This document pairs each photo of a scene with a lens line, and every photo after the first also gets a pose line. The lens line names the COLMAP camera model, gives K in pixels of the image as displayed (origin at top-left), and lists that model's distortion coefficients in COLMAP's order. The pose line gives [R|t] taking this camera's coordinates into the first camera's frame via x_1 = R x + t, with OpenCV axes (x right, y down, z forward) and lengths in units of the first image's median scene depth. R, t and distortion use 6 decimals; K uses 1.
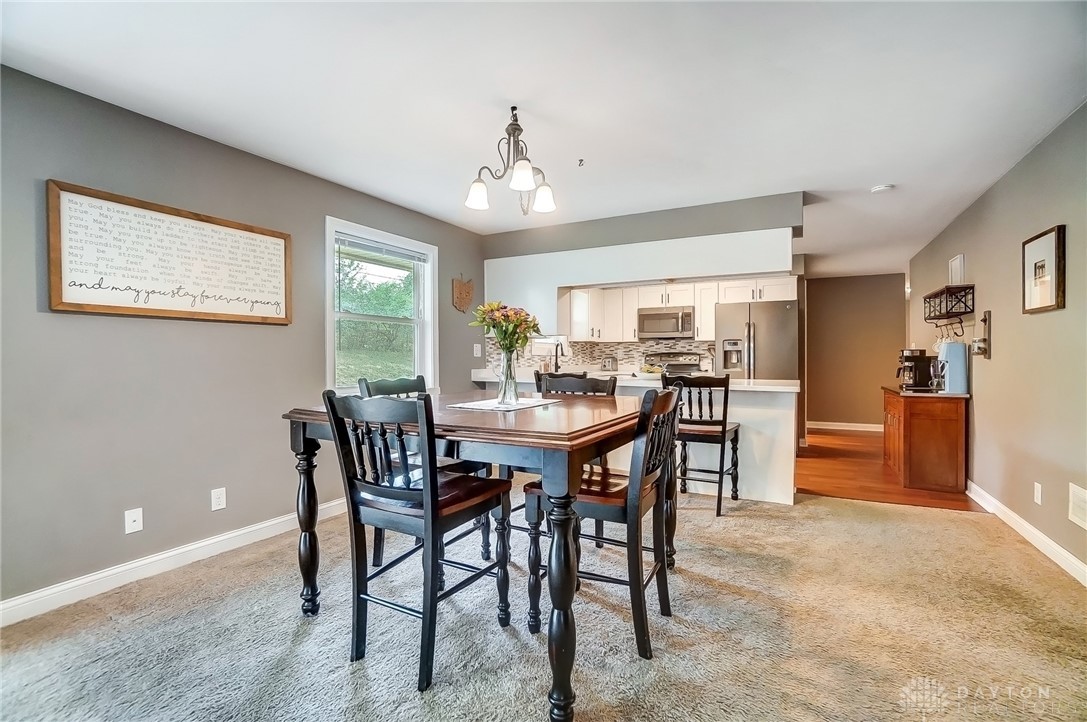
lens RADIAL K [[486.2, 0, 517.6], [0, 486.2, 360.1], [0, 0, 1]] dist [-0.046954, 0.017553]
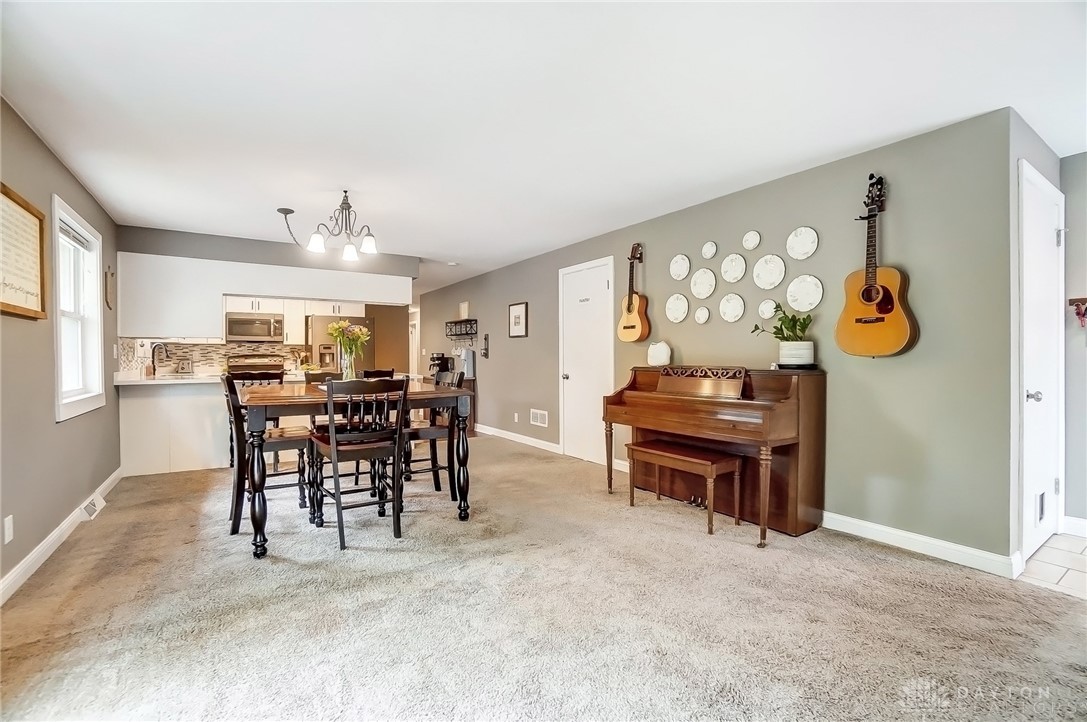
lens RADIAL K [[486.2, 0, 517.6], [0, 486.2, 360.1], [0, 0, 1]] dist [-0.046954, 0.017553]
pose [[0.507003, -0.005508, 0.861927, -0.399414], [0.009974, 0.999950, 0.000523, 0.003026], [-0.861886, 0.008332, 0.507033, -0.085297]]
